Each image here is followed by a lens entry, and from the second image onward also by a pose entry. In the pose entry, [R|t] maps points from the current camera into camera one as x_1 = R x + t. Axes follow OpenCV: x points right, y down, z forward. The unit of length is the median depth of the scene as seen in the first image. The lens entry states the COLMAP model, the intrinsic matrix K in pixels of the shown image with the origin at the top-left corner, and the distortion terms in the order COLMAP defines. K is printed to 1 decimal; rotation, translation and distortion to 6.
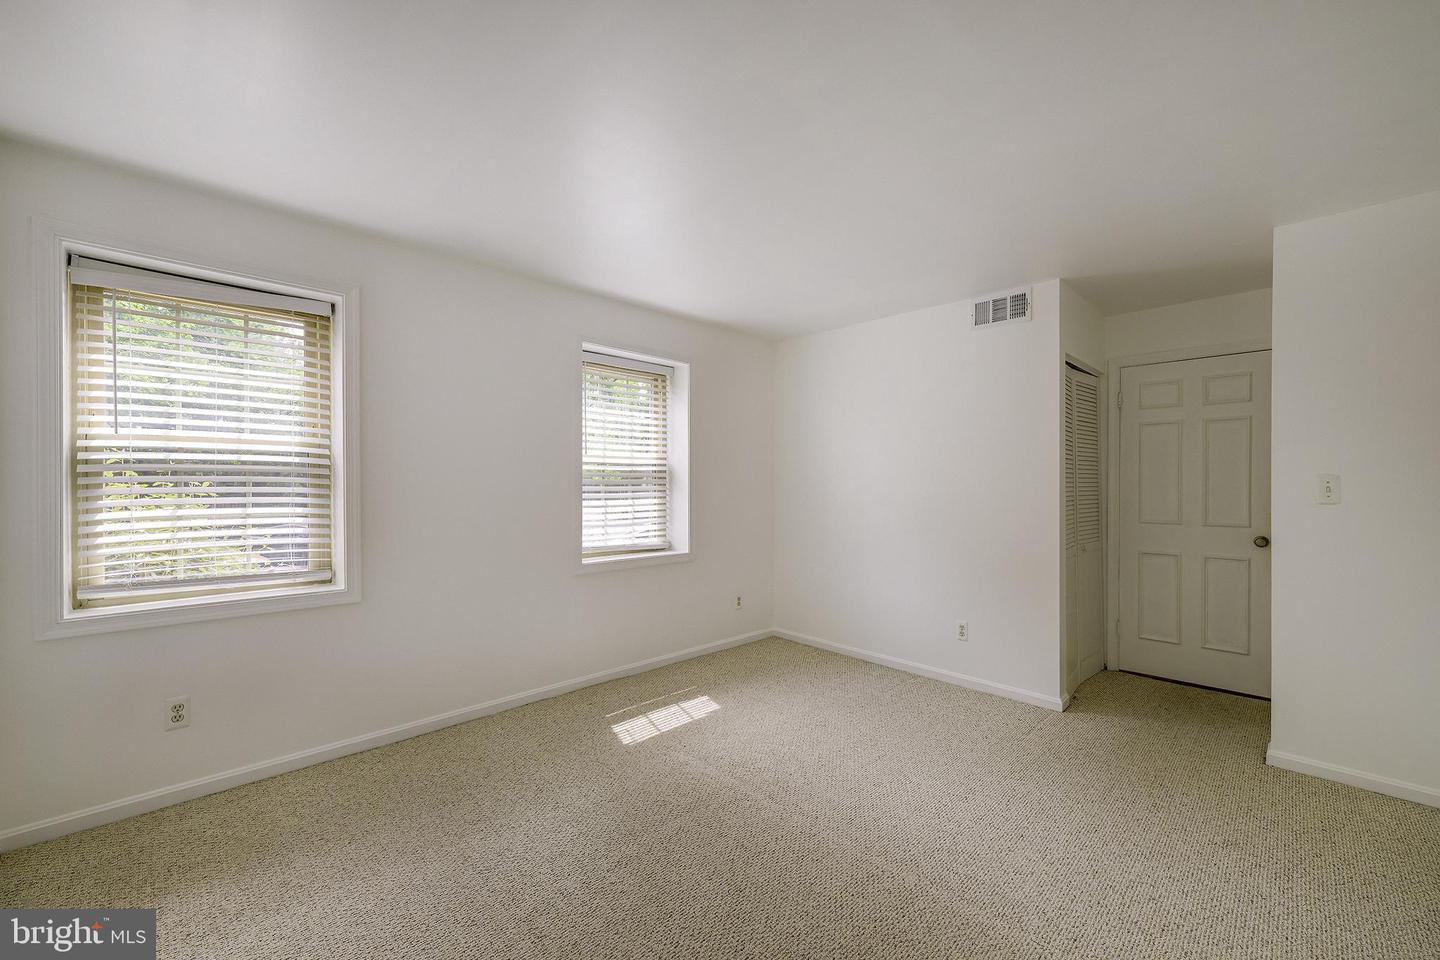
lens RADIAL K [[575.8, 0, 728.5], [0, 575.8, 482.4], [0, 0, 1]] dist [-0.000585, -0.000149]
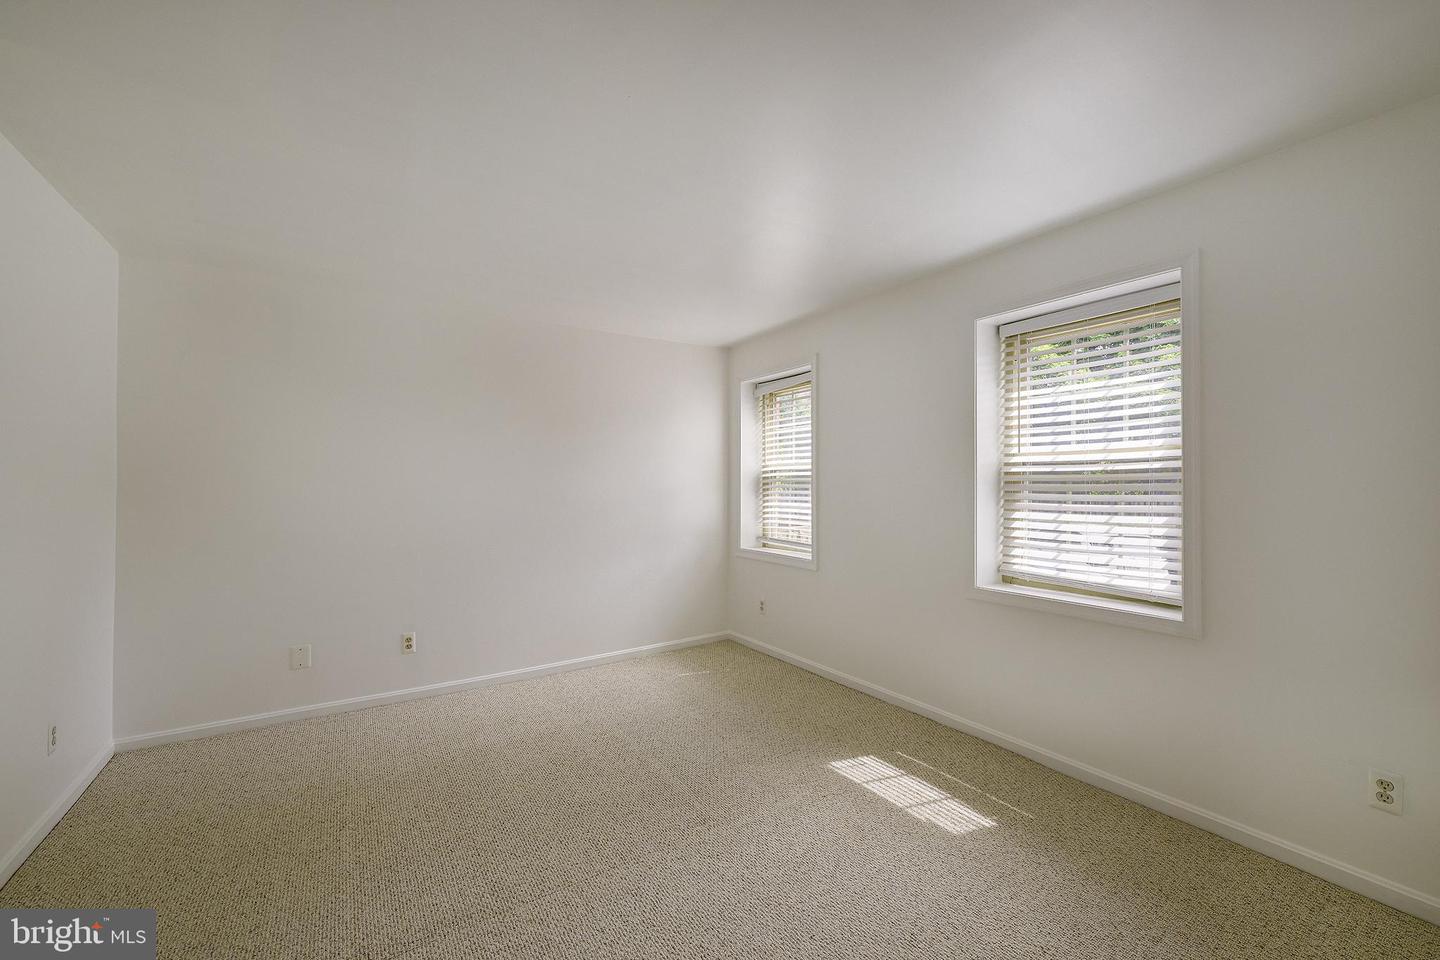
lens RADIAL K [[583.7, 0, 729.8], [0, 583.7, 479.1], [0, 0, 1]] dist [-0.001184, -0.000190]
pose [[-0.199472, -0.015949, -0.979774, 0.594661], [-0.002628, 0.999873, -0.015741, 0.000466], [0.979900, -0.000565, -0.199489, 0.760381]]
